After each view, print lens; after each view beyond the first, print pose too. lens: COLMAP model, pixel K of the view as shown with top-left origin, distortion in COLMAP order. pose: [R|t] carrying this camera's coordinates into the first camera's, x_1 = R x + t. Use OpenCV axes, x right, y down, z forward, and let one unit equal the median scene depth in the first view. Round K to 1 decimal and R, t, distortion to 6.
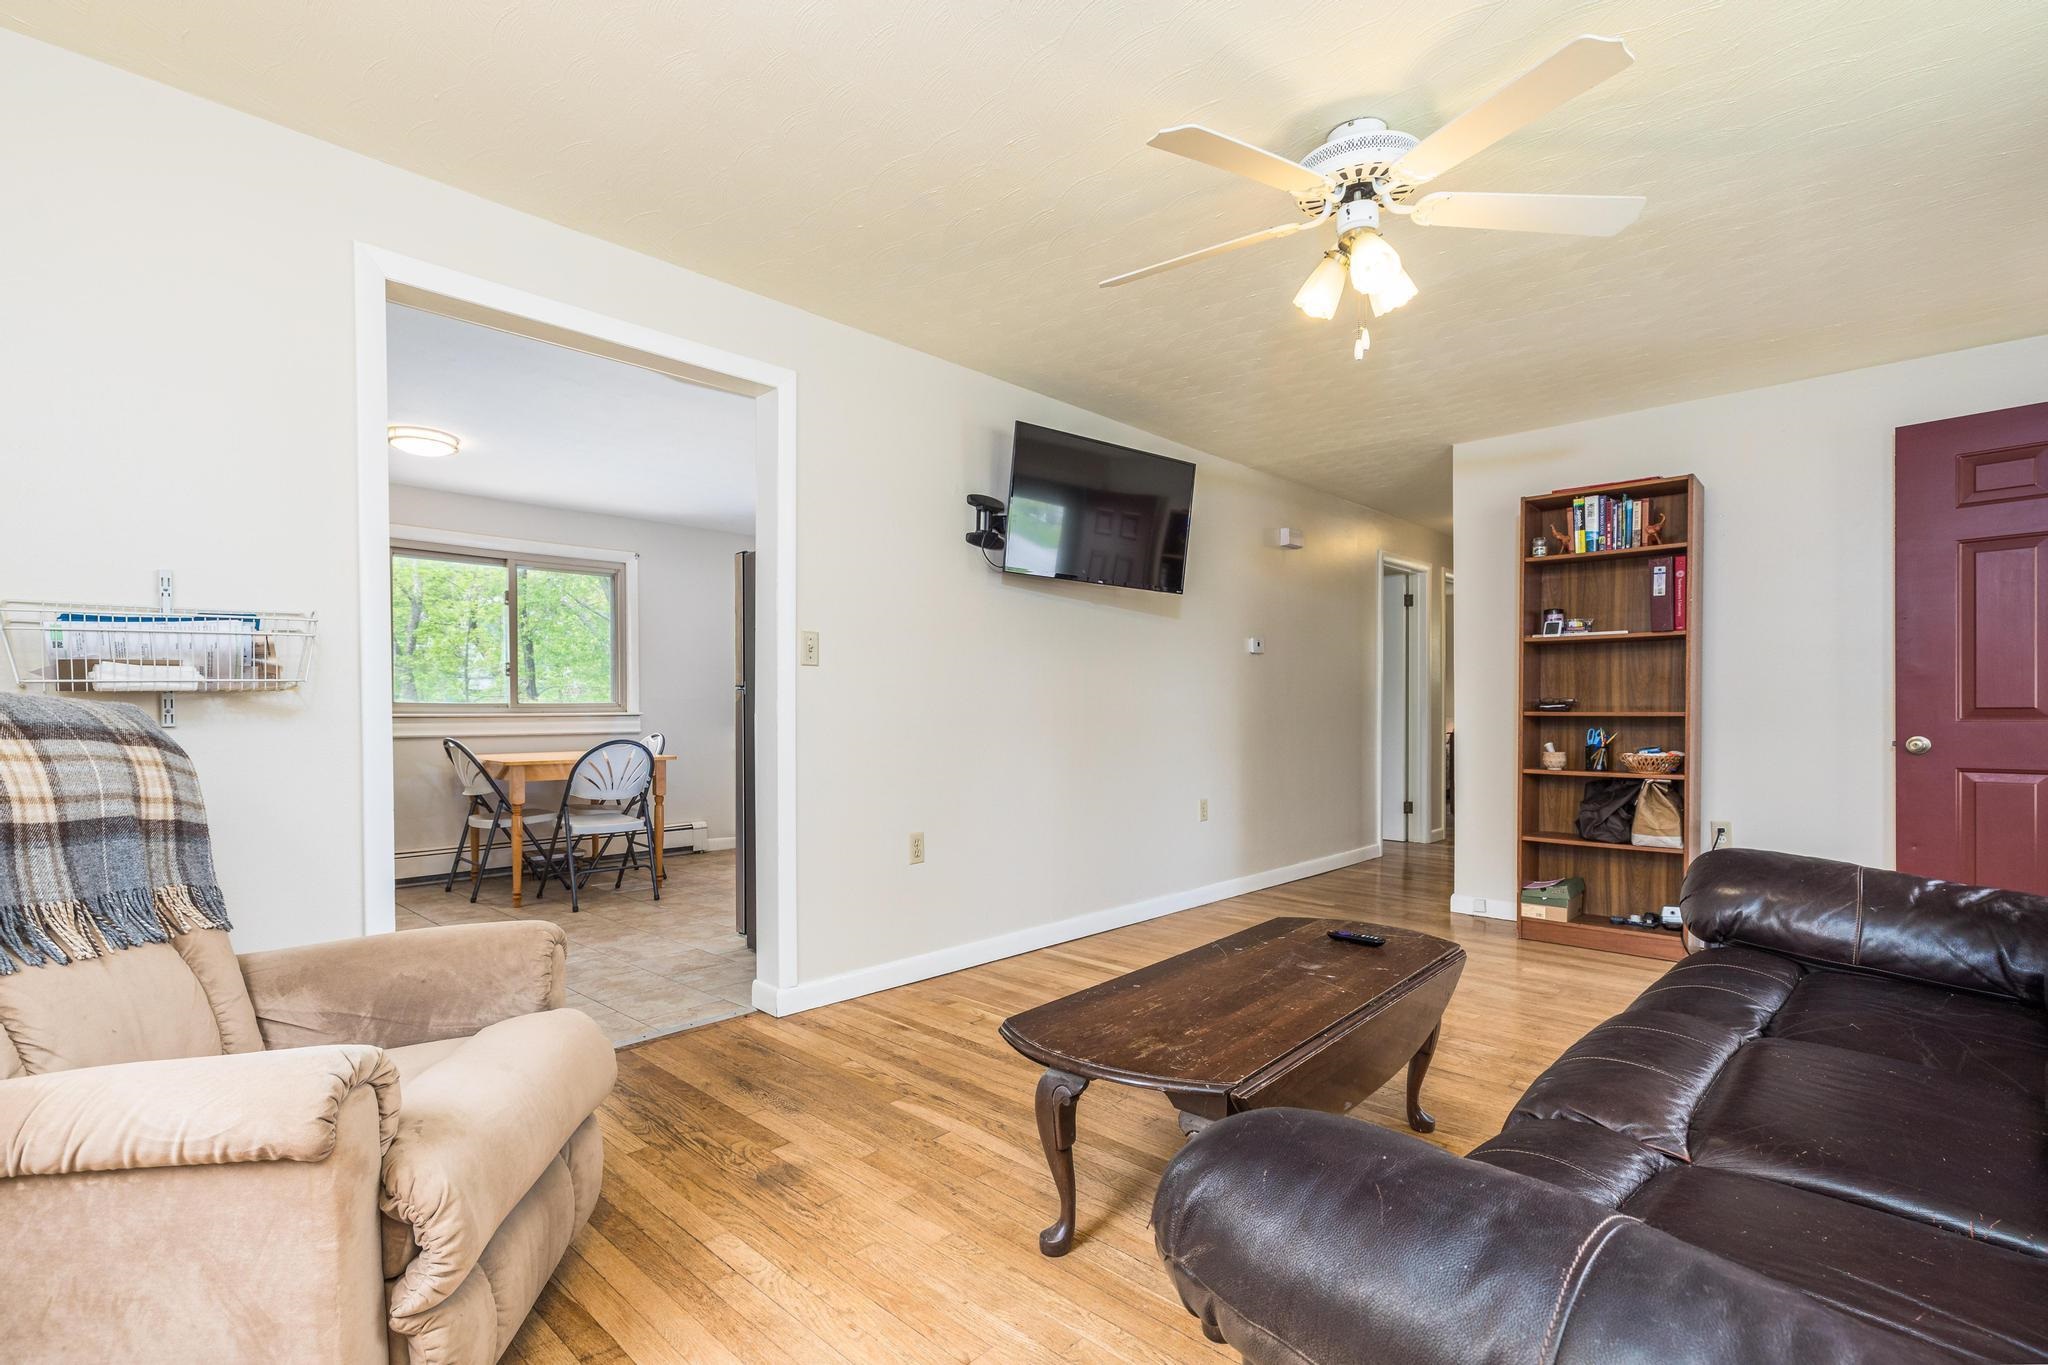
lens RADIAL K [[949.5, 0, 998.6], [0, 949.5, 718.0], [0, 0, 1]] dist [0.004780, 0.000605]
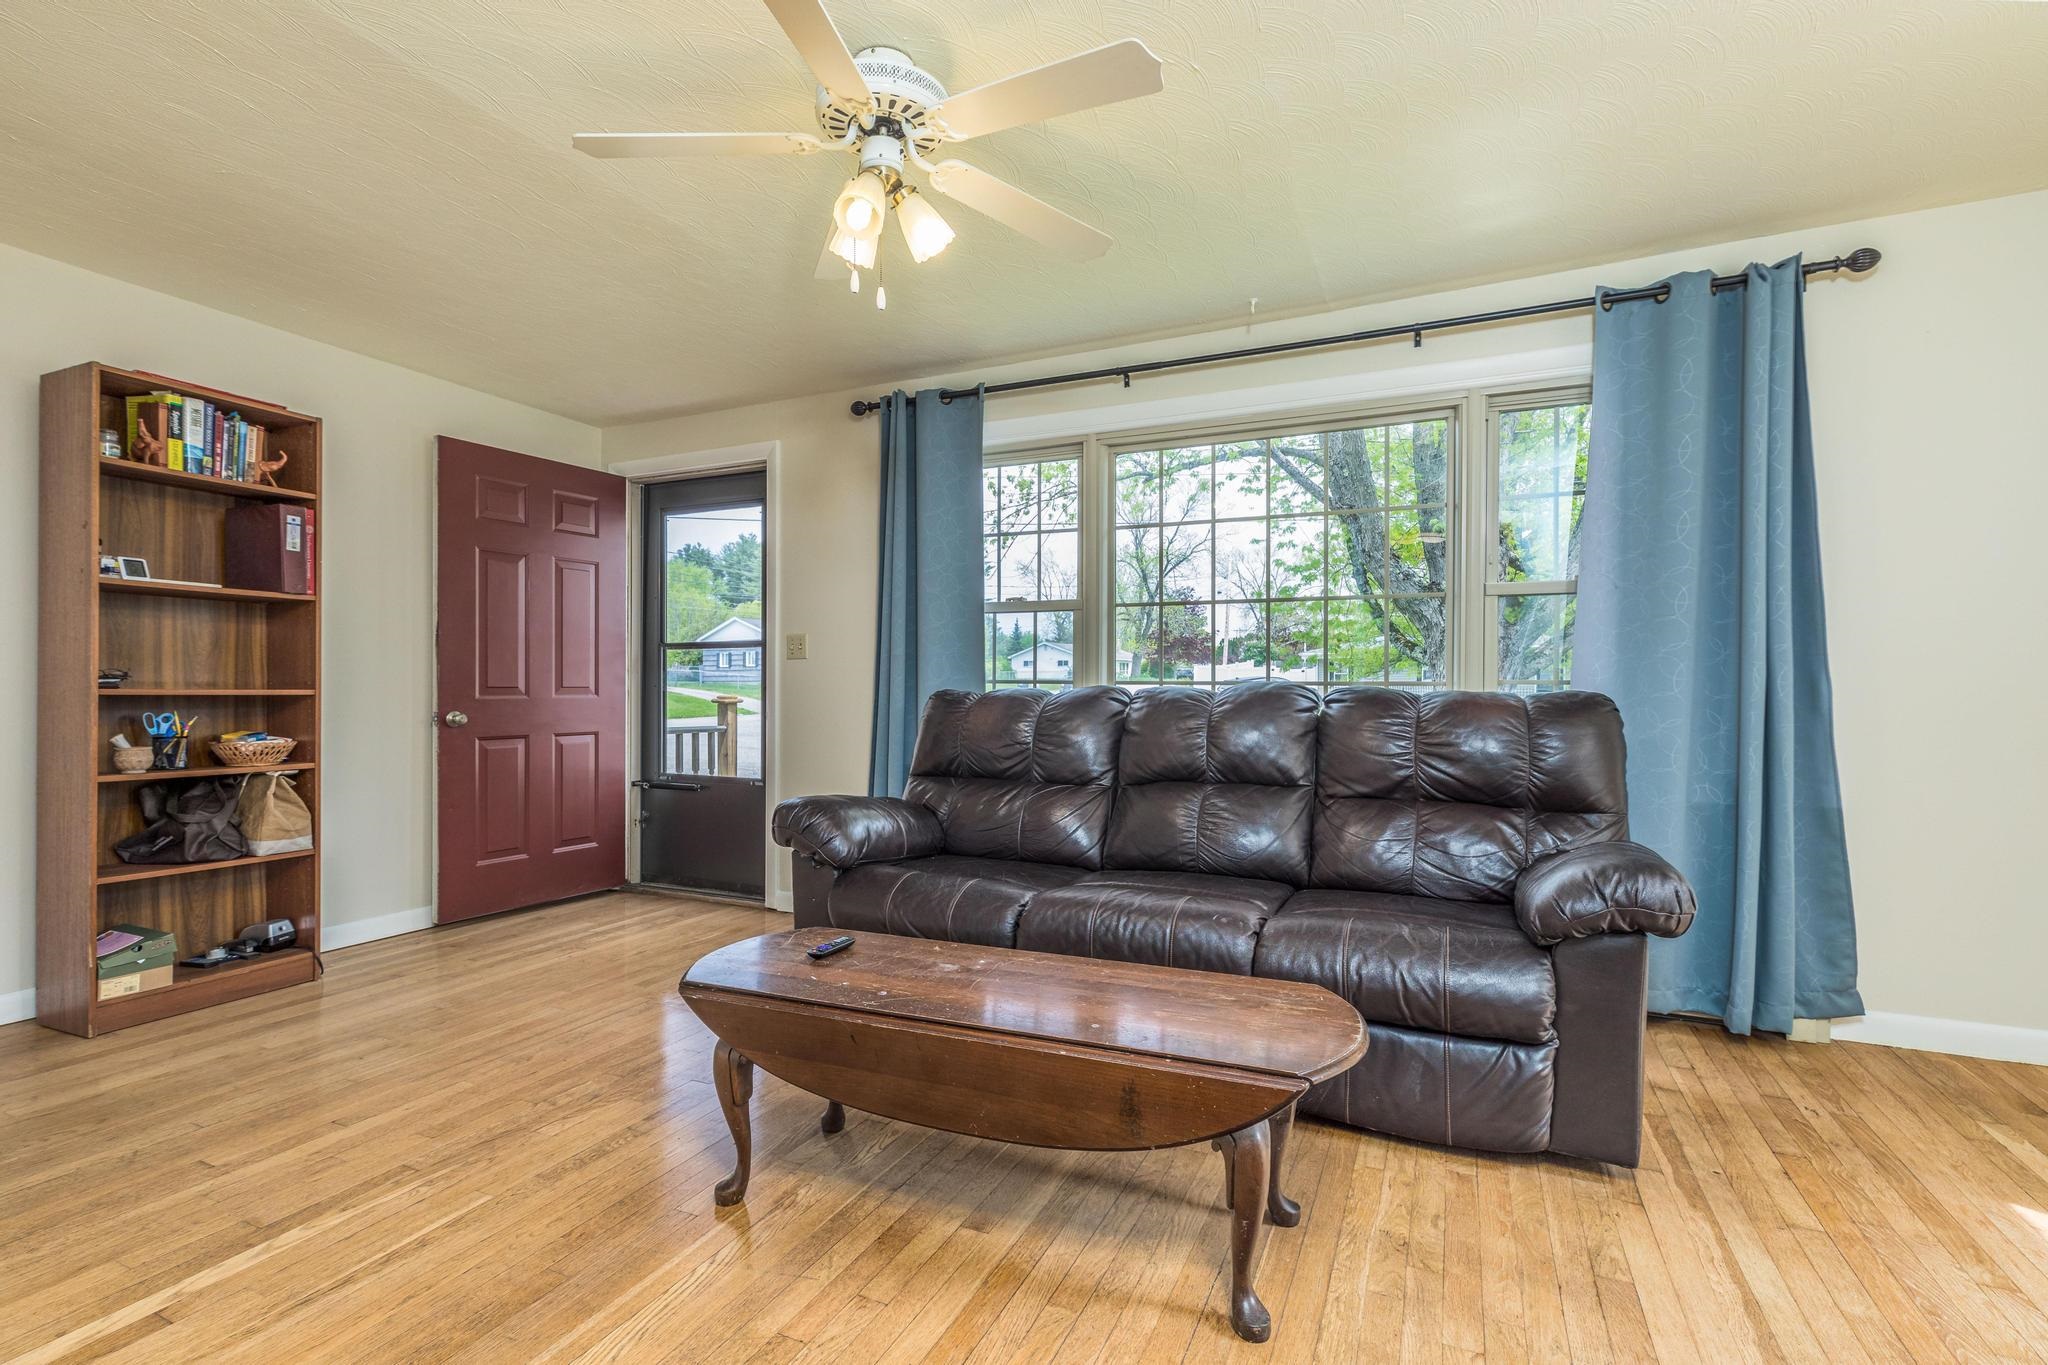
lens RADIAL K [[949.5, 0, 1021.4], [0, 949.5, 687.6], [0, 0, 1]] dist [0.004780, 0.000605]
pose [[-0.336116, 0.000426, 0.941820, -0.310819], [0.004348, 0.999990, 0.001099, -0.006631], [-0.941810, 0.004464, -0.336115, 0.682837]]
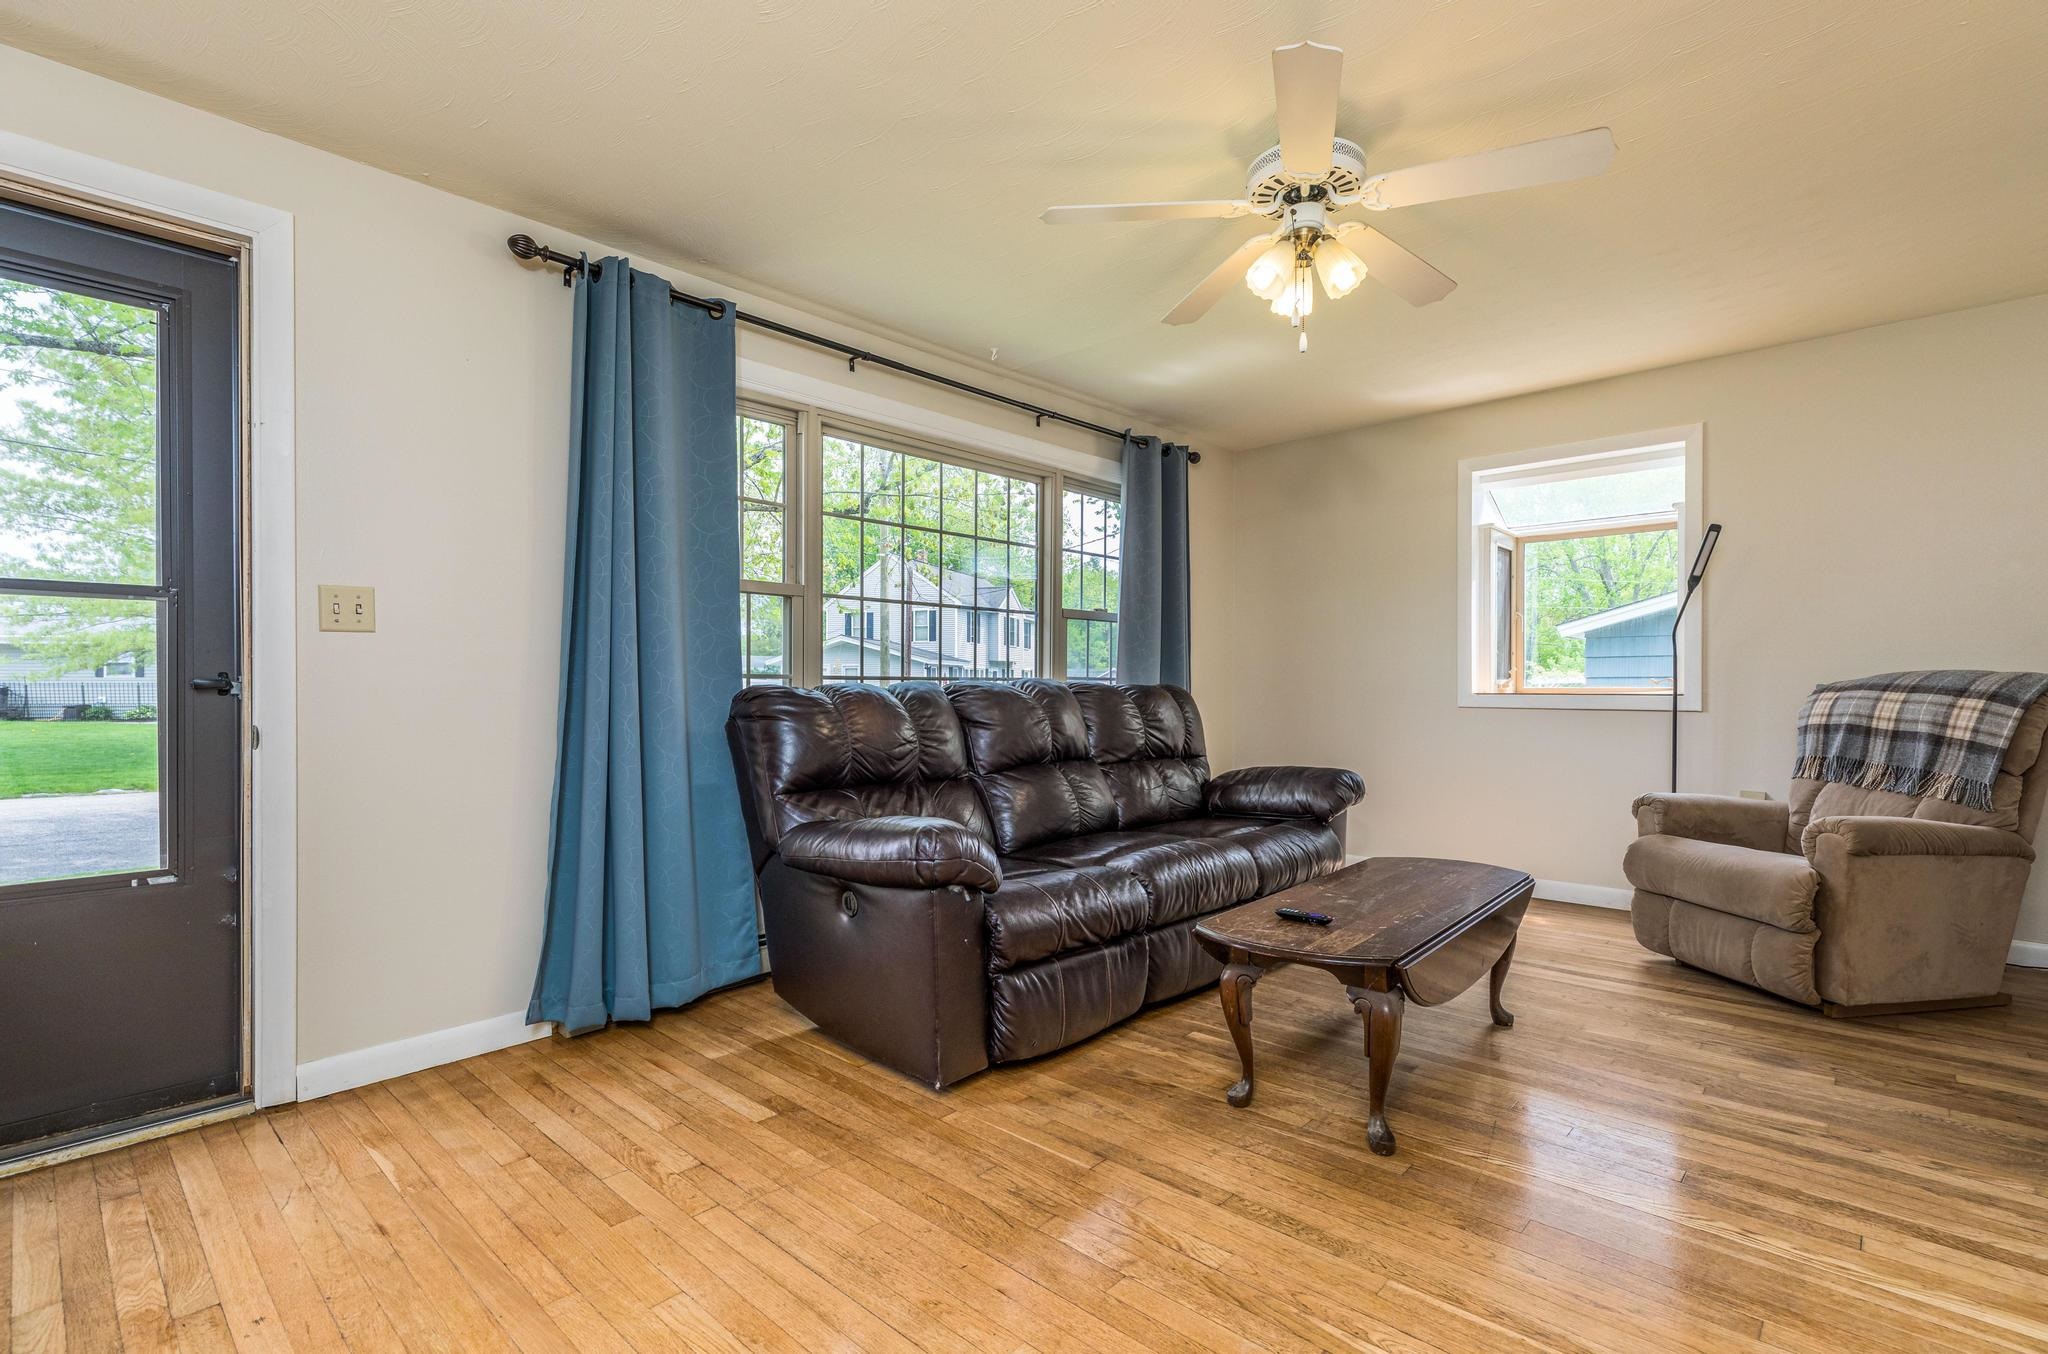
lens RADIAL K [[949.5, 0, 1010.8], [0, 949.5, 690.8], [0, 0, 1]] dist [0.004780, 0.000605]
pose [[-0.999883, 0.005305, -0.014365, 0.416494], [0.005127, 0.999910, 0.012402, -0.008131], [0.014429, 0.012327, -0.999820, 1.187860]]
